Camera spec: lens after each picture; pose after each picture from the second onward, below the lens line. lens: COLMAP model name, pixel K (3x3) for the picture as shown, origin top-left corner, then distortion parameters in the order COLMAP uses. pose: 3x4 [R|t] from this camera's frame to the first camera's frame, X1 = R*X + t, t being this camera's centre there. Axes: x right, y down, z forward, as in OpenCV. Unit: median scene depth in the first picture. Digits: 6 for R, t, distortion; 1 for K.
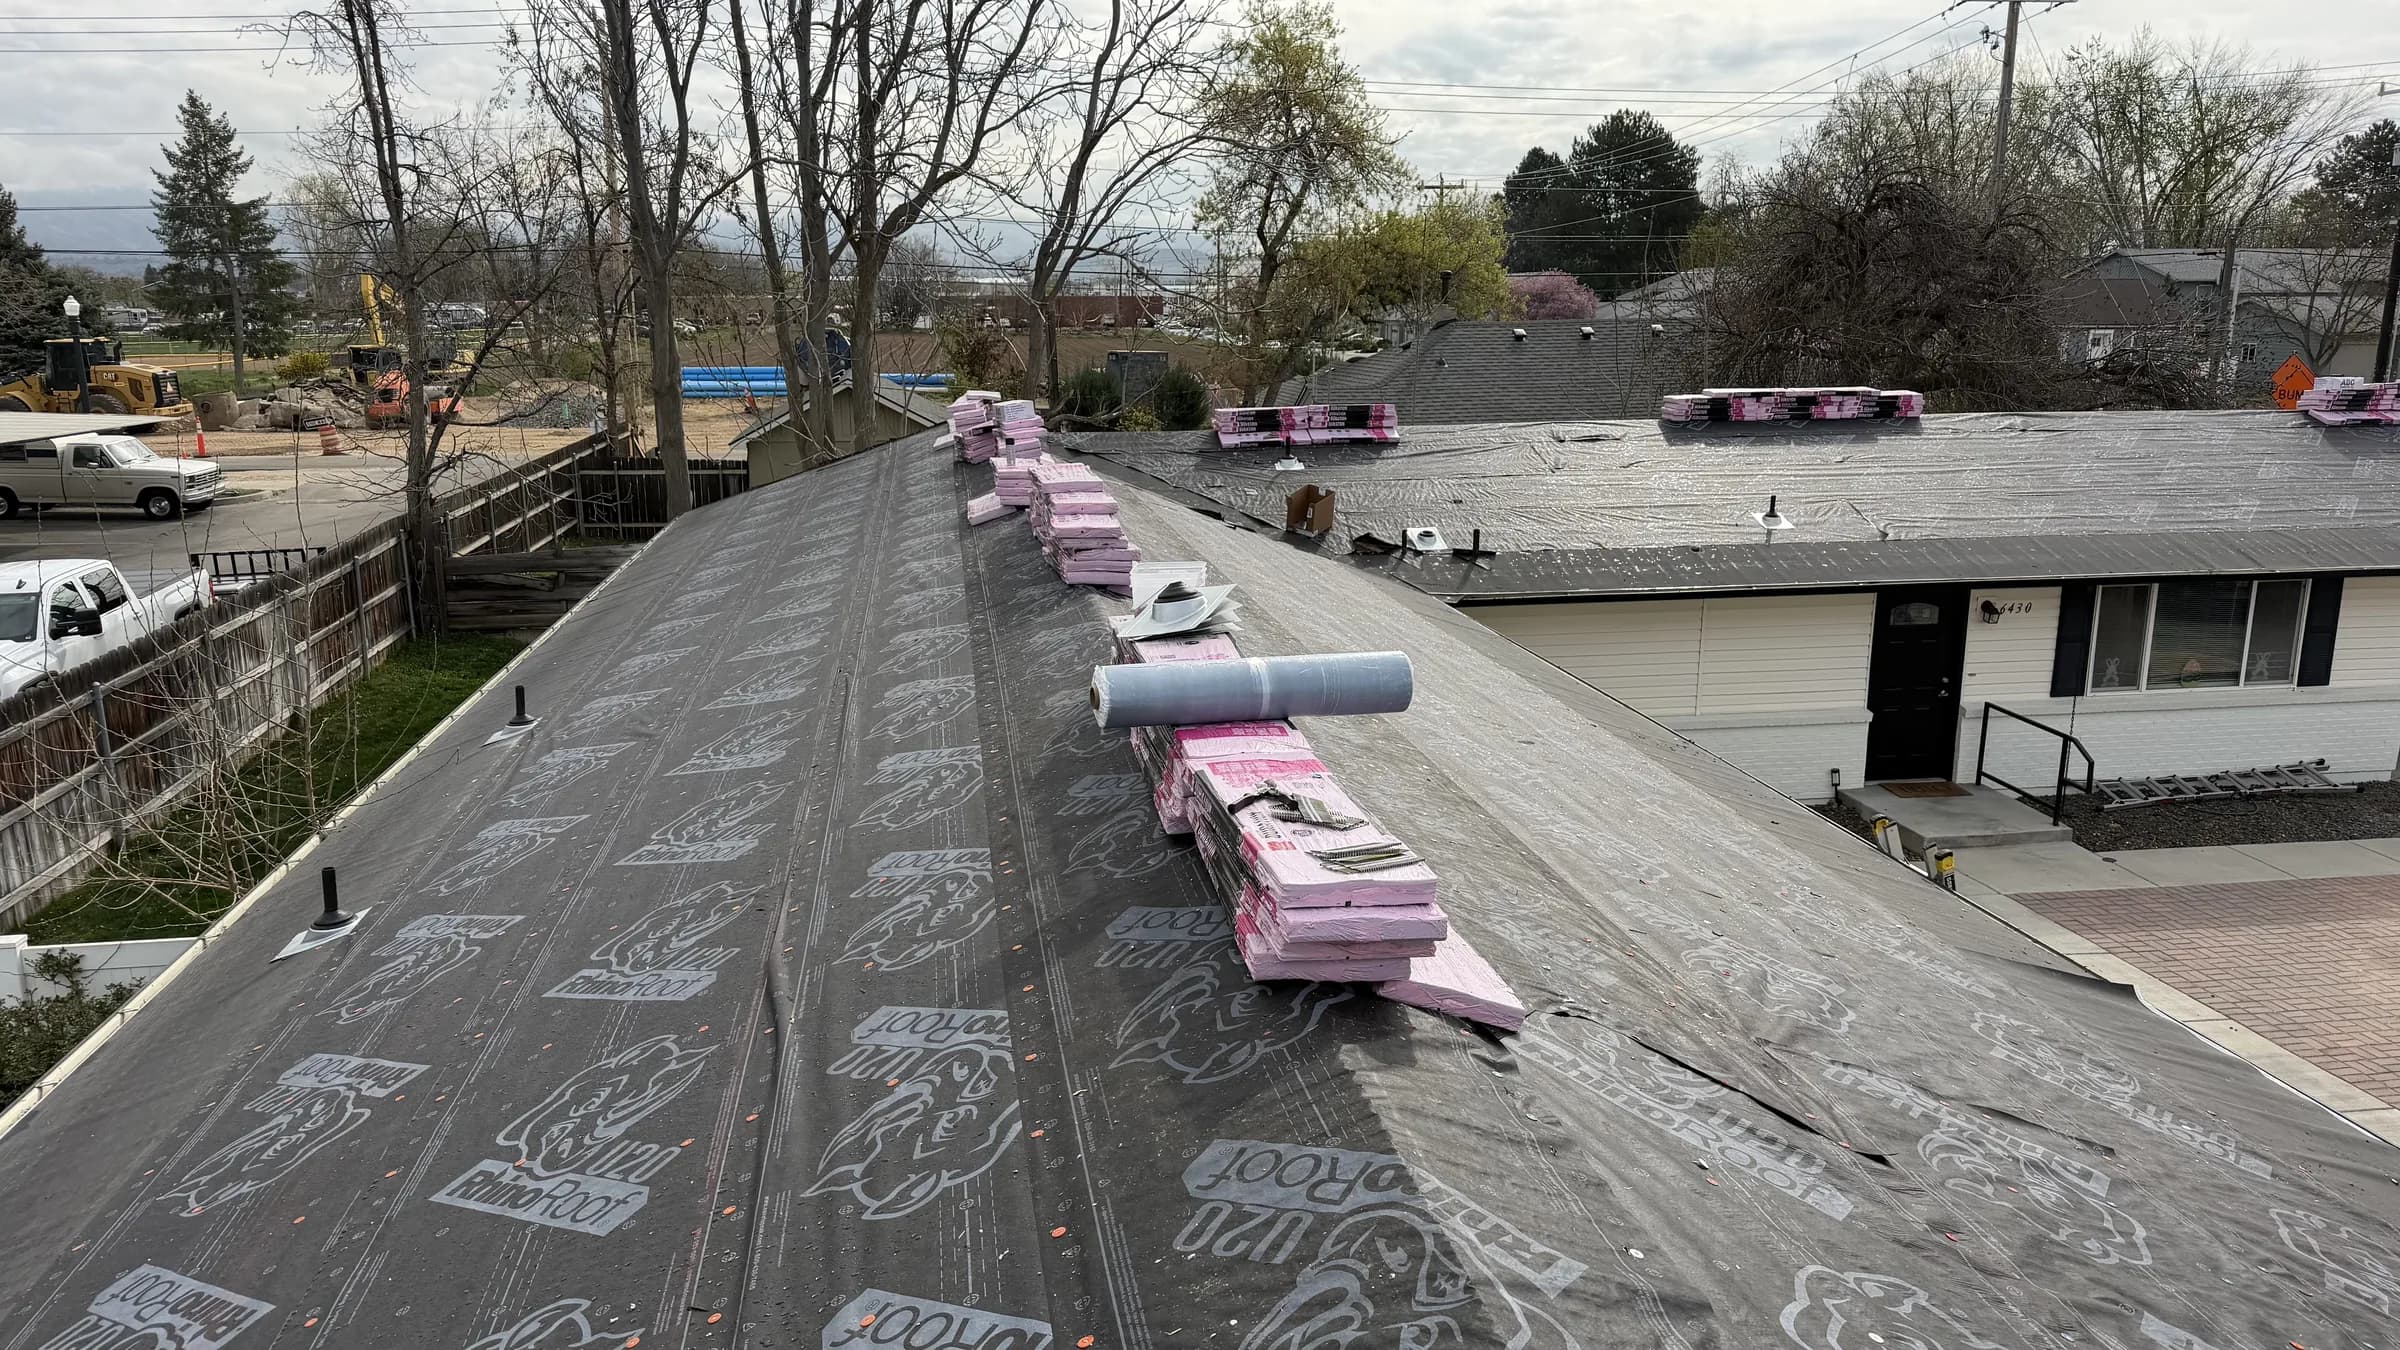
lens RADIAL K [[1677.3, 0, 1200.3], [0, 1677.3, 679.9], [0, 0, 1]] dist [0.040263, -0.044098]
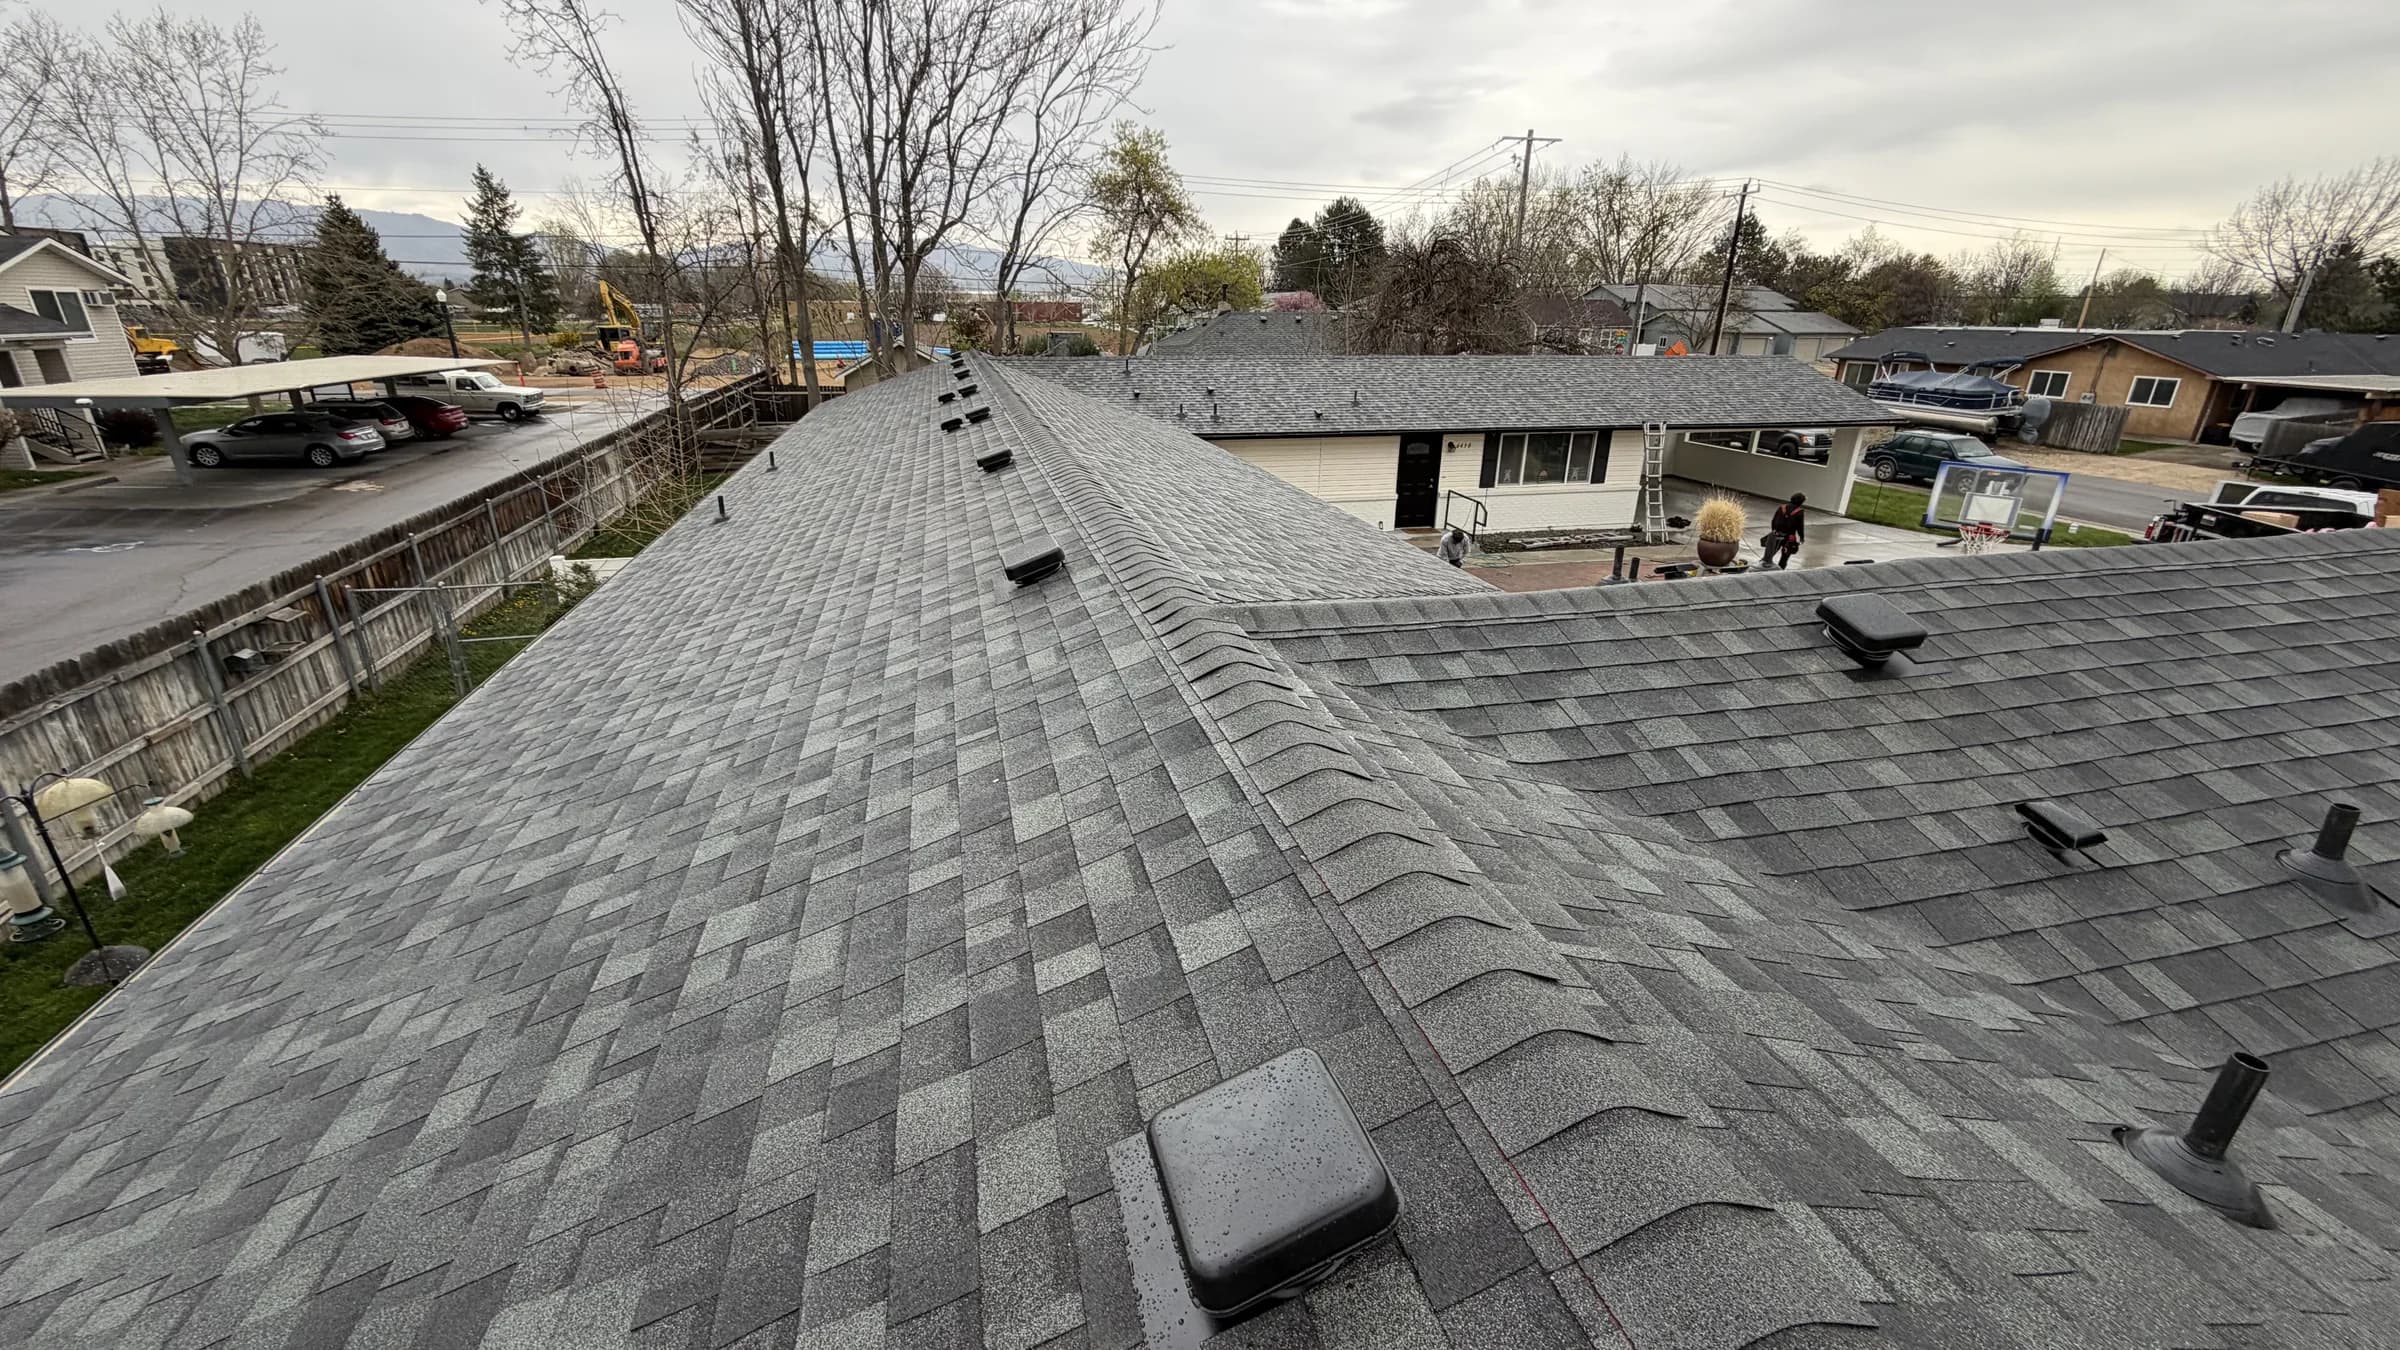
lens RADIAL K [[958.1, 0, 1197.7], [0, 958.1, 674.5], [0, 0, 1]] dist [0.000737, -0.000443]
pose [[0.996098, -0.019279, 0.086126, 0.015498], [0.006922, 0.989910, 0.141530, 0.033754], [-0.087986, -0.140382, 0.986180, -0.103015]]
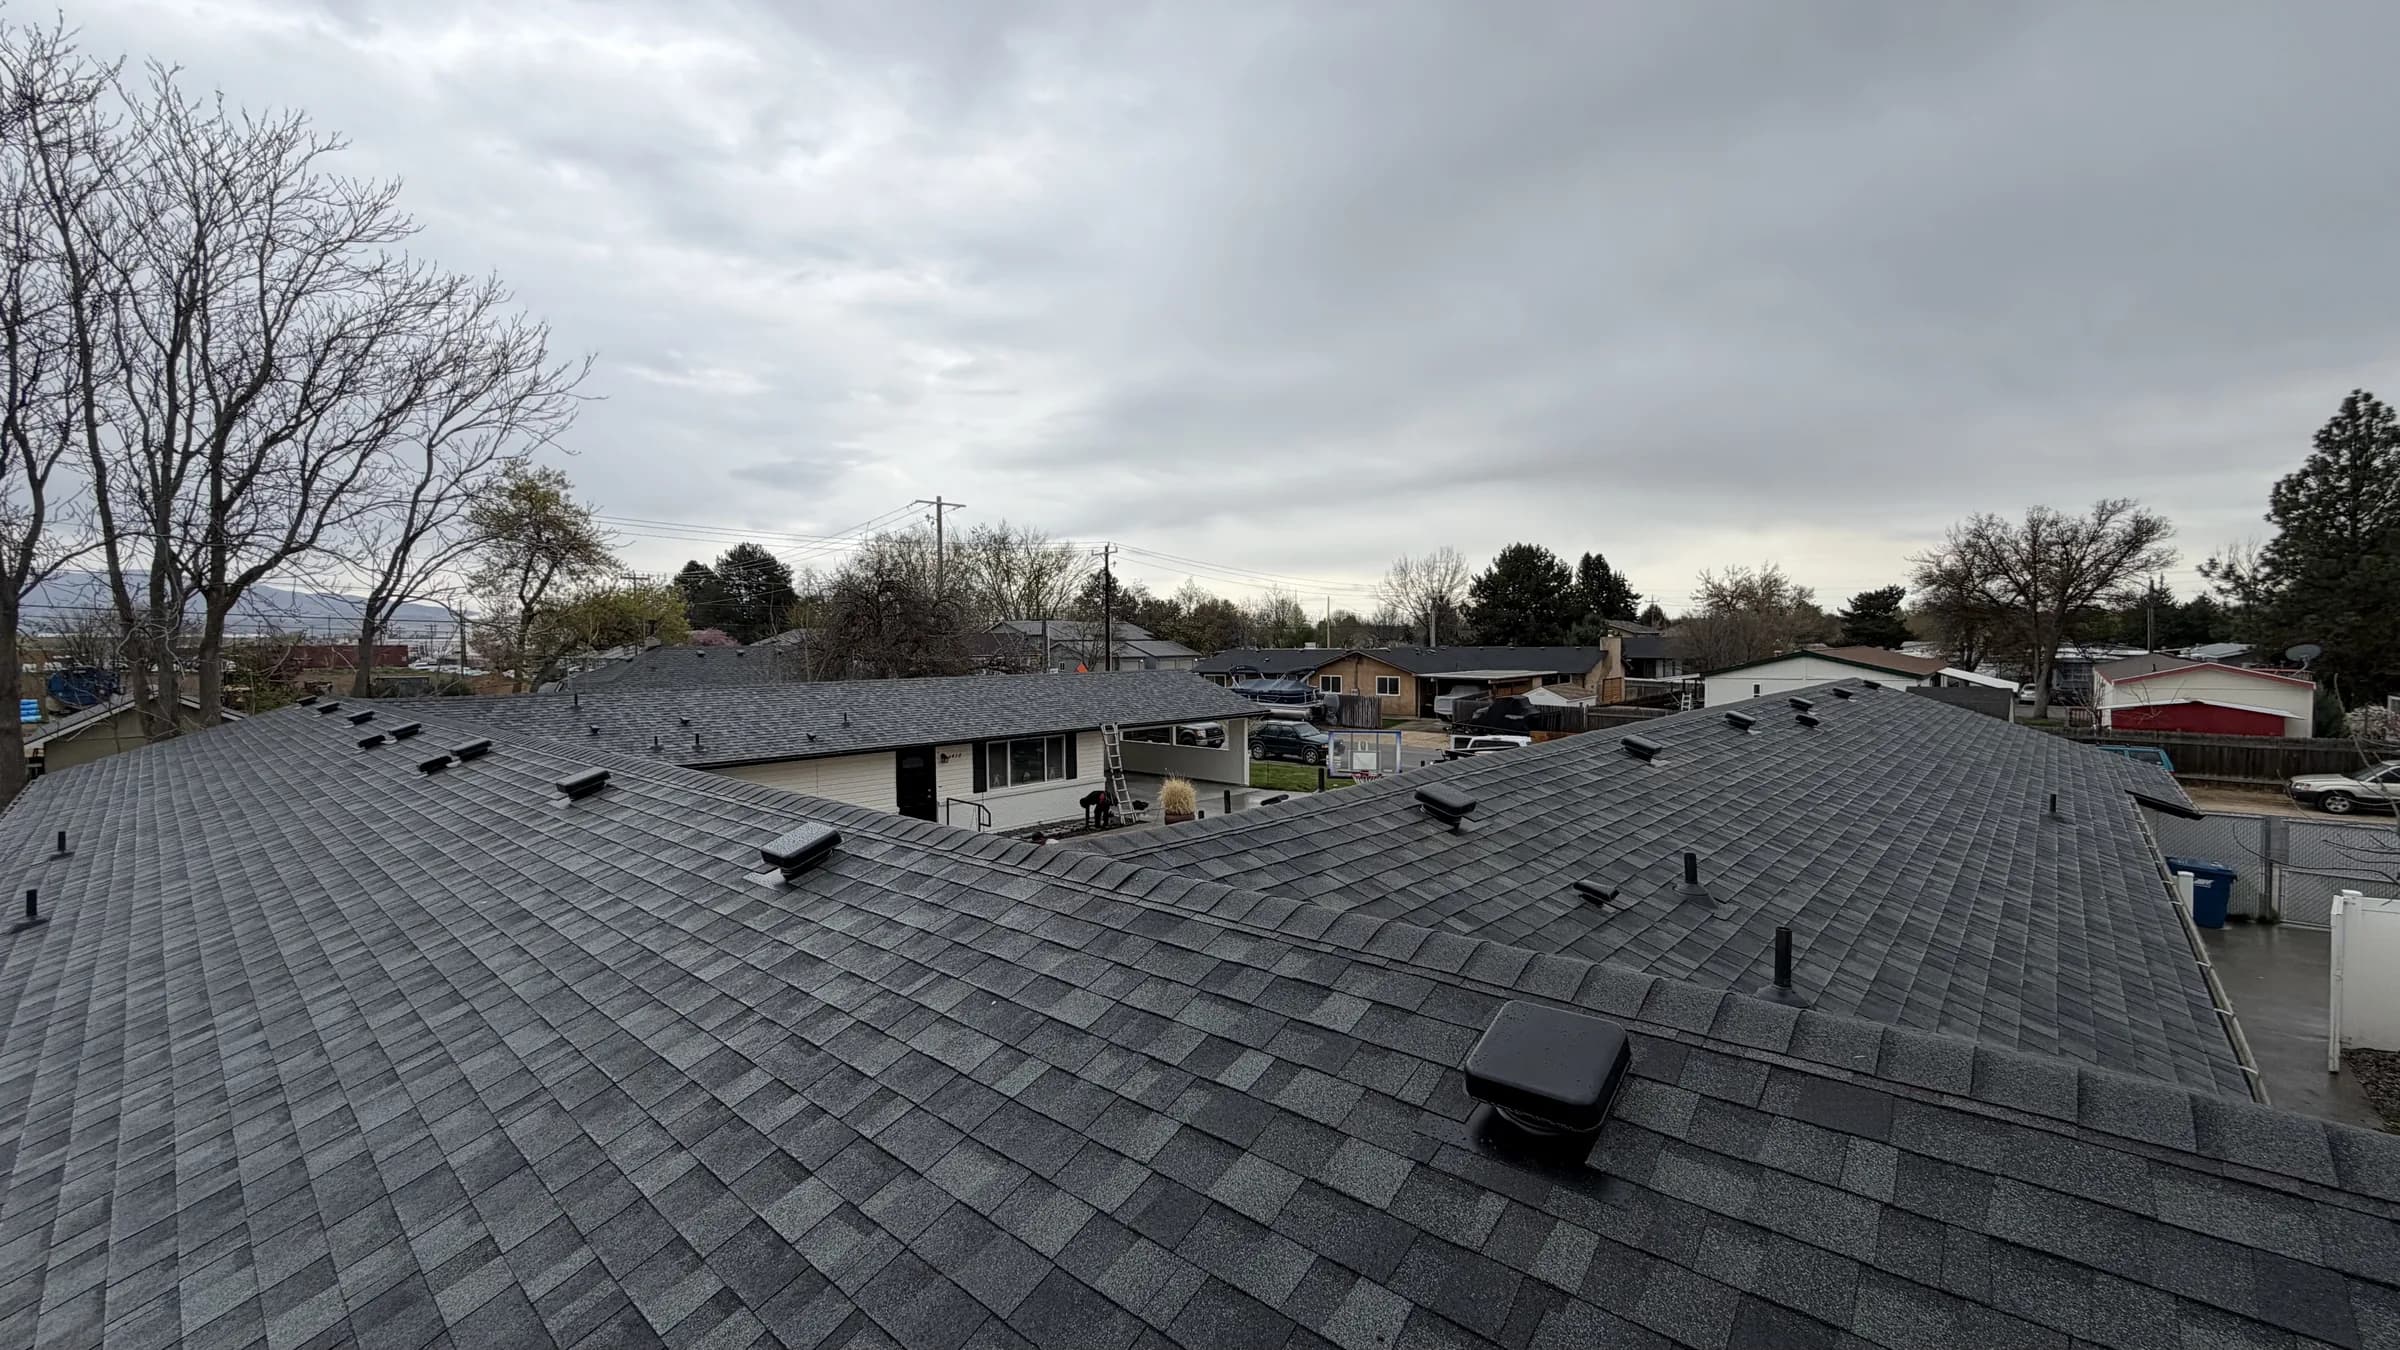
lens RADIAL K [[958.1, 0, 1198.5], [0, 958.1, 668.3], [0, 0, 1]] dist [0.000737, -0.000443]
pose [[0.779959, -0.020291, 0.625501, -0.034309], [0.145778, 0.977872, -0.150053, 0.040178], [-0.608615, 0.208220, 0.765658, -0.106665]]
